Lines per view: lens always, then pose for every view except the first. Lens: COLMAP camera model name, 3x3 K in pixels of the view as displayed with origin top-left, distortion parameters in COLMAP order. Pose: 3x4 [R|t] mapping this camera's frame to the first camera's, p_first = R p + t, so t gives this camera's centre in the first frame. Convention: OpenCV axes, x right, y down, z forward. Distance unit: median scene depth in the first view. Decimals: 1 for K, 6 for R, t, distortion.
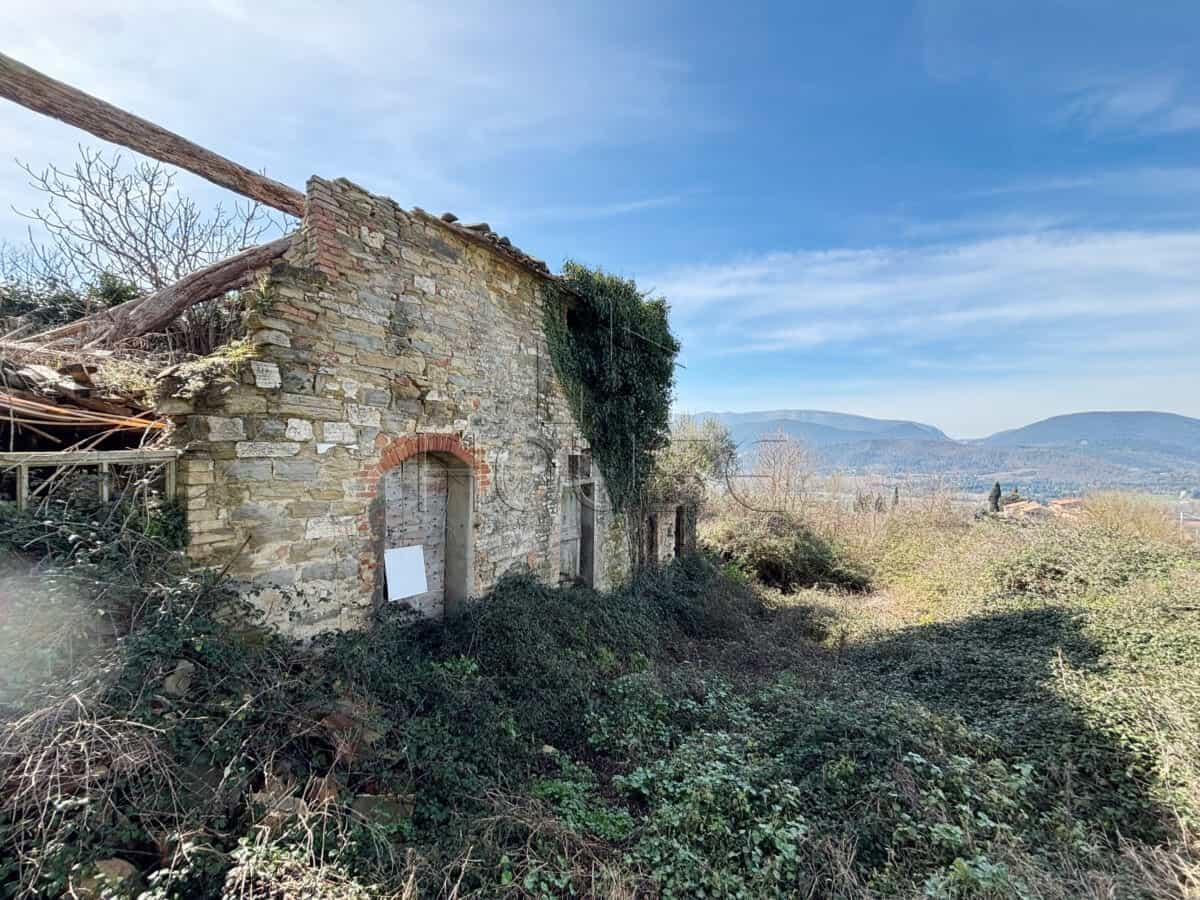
lens RADIAL K [[480.7, 0, 600.0], [0, 480.7, 450.0], [0, 0, 1]] dist [-0.000433, 0.000111]
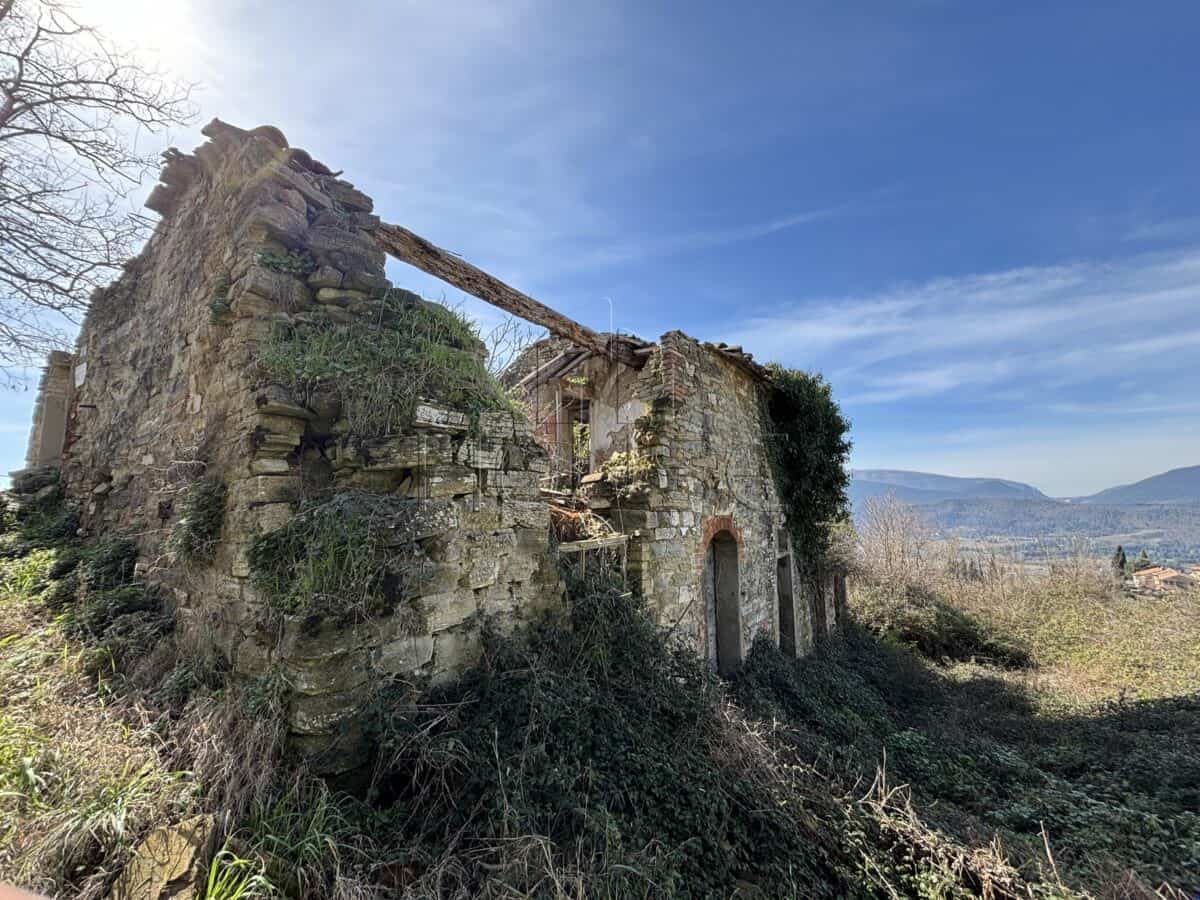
lens RADIAL K [[480.7, 0, 600.0], [0, 480.7, 450.0], [0, 0, 1]] dist [-0.000433, 0.000111]
pose [[0.992835, -0.033149, -0.114802, -0.472634], [0.016976, 0.990135, -0.139084, -0.032539], [0.118280, 0.136139, 0.983604, -0.251863]]
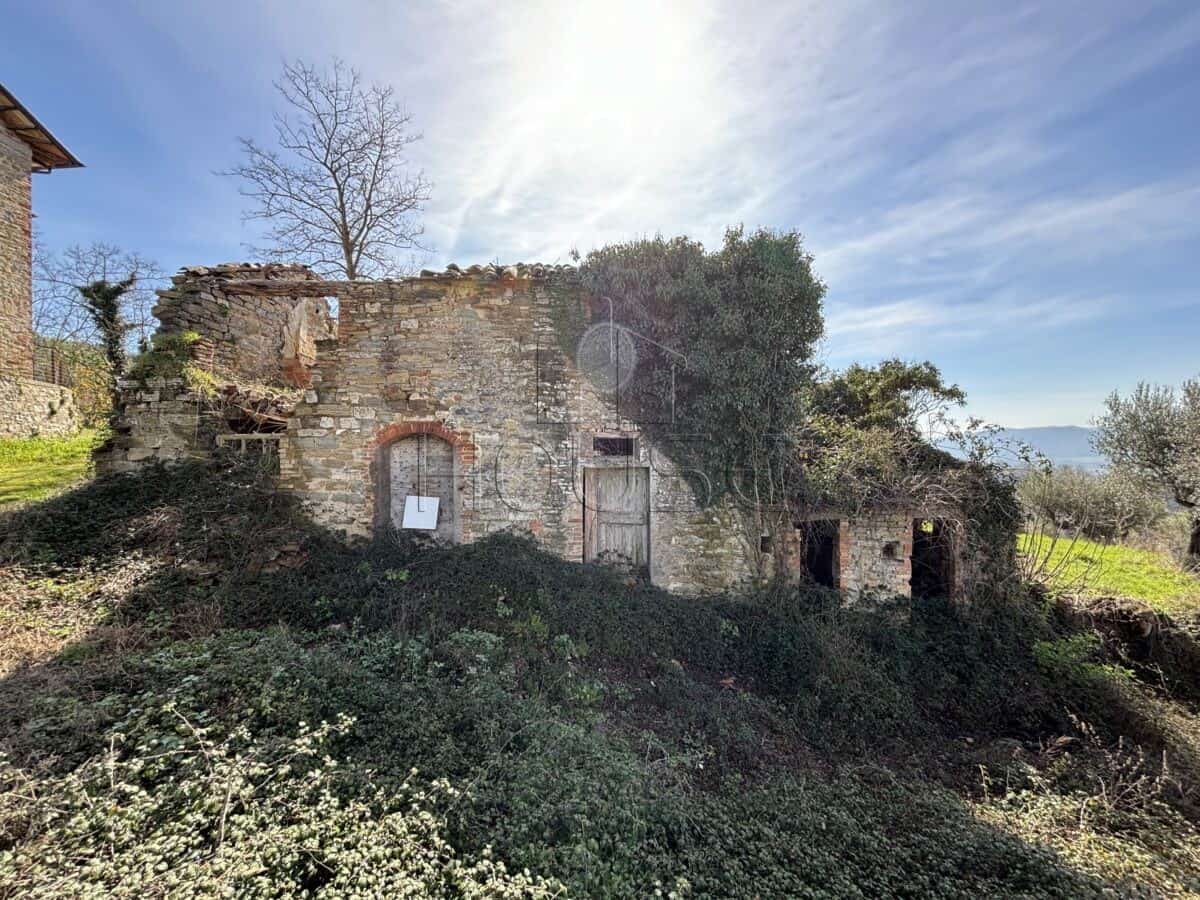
lens RADIAL K [[480.7, 0, 600.0], [0, 480.7, 450.0], [0, 0, 1]] dist [-0.000433, 0.000111]
pose [[0.509482, 0.002868, -0.860476, 1.145038], [0.003547, 0.999979, 0.005433, 0.044684], [0.860474, -0.005820, 0.509461, 0.673928]]
